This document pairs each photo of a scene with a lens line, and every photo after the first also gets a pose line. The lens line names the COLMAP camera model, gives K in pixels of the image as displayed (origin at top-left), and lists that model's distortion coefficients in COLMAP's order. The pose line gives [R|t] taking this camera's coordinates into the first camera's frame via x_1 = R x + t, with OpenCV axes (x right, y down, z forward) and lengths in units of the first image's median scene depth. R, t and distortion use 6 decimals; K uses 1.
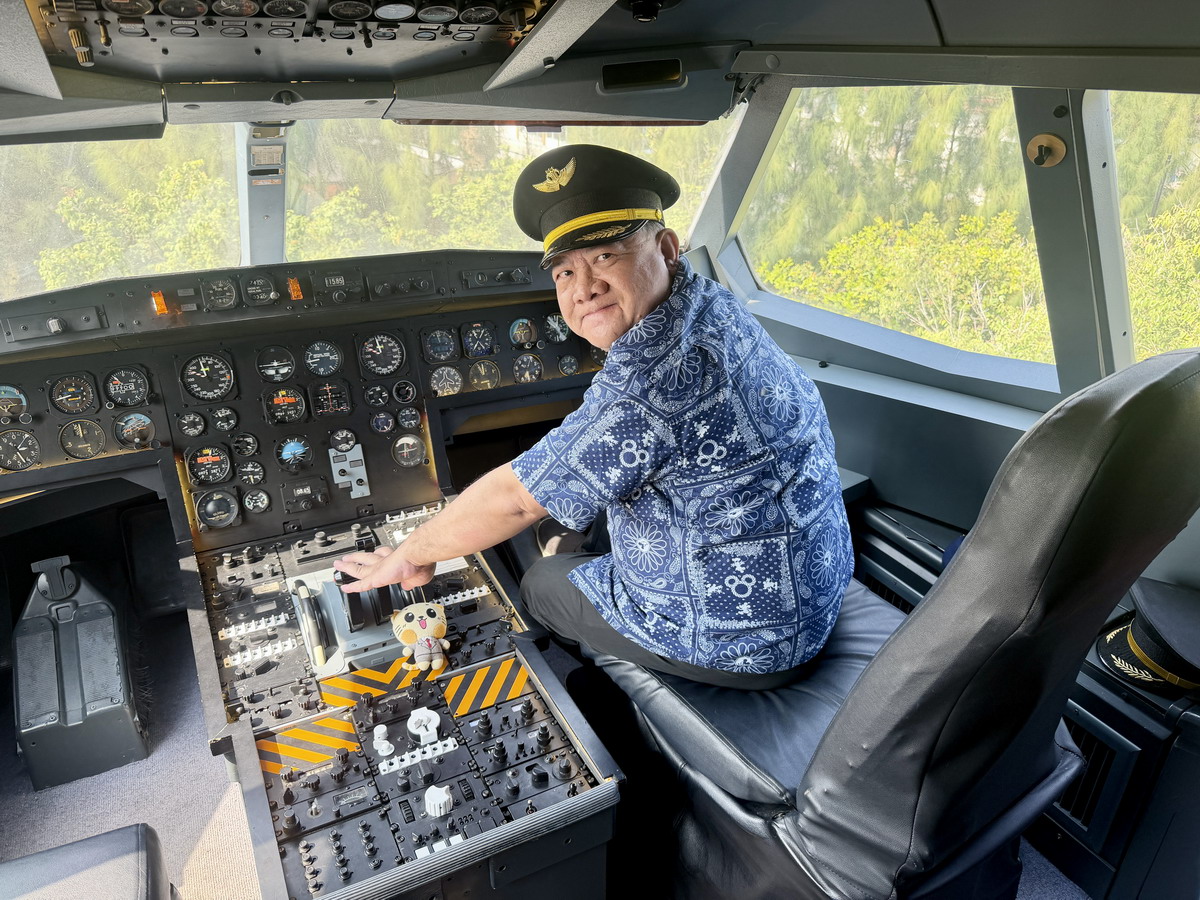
lens RADIAL K [[915.3, 0, 600.0], [0, 915.3, 450.0], [0, 0, 1]] dist [0.232646, -0.445029]
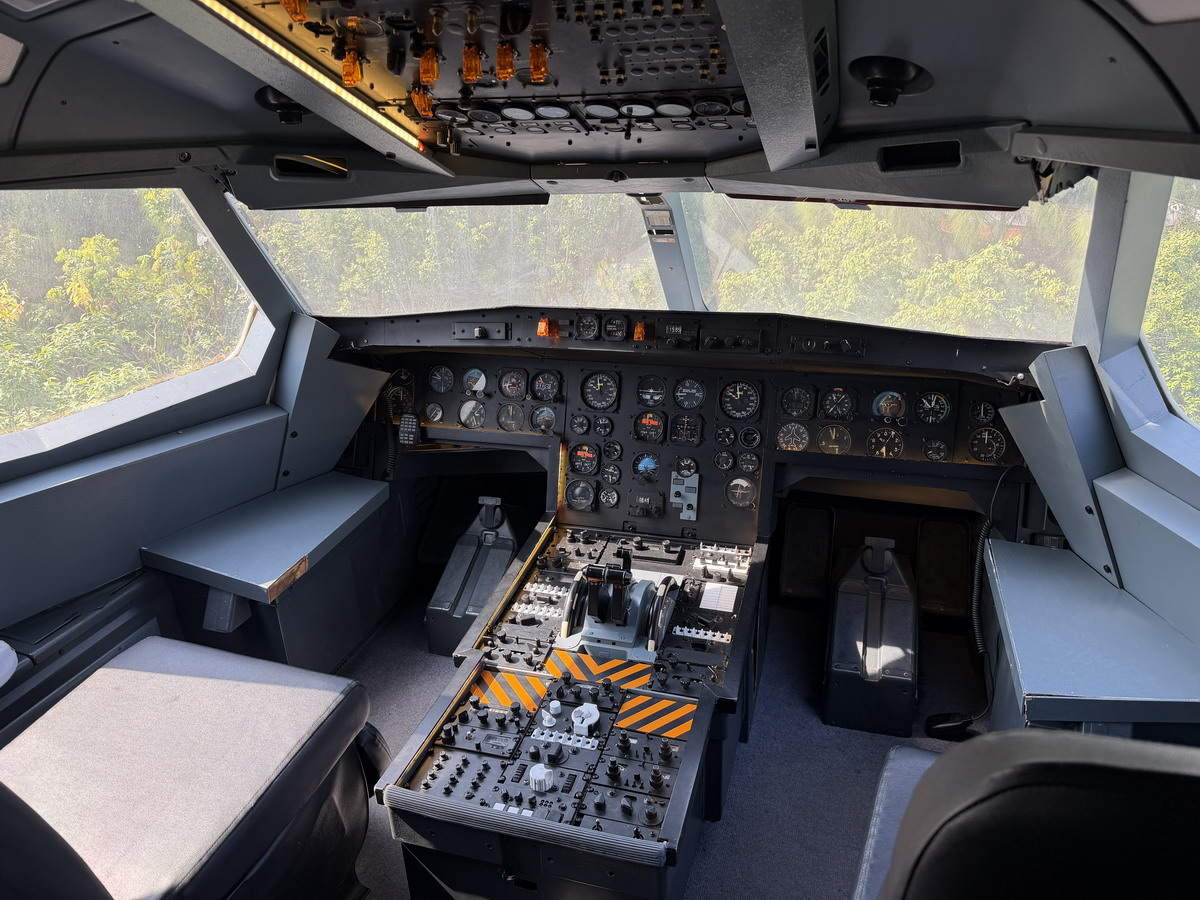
lens RADIAL K [[915.3, 0, 600.0], [0, 915.3, 450.0], [0, 0, 1]] dist [0.232646, -0.445029]
pose [[0.689987, 0.231989, -0.685637, 0.435202], [-0.253767, 0.964655, 0.071020, -0.087741], [0.677879, 0.124989, 0.724471, 0.125072]]
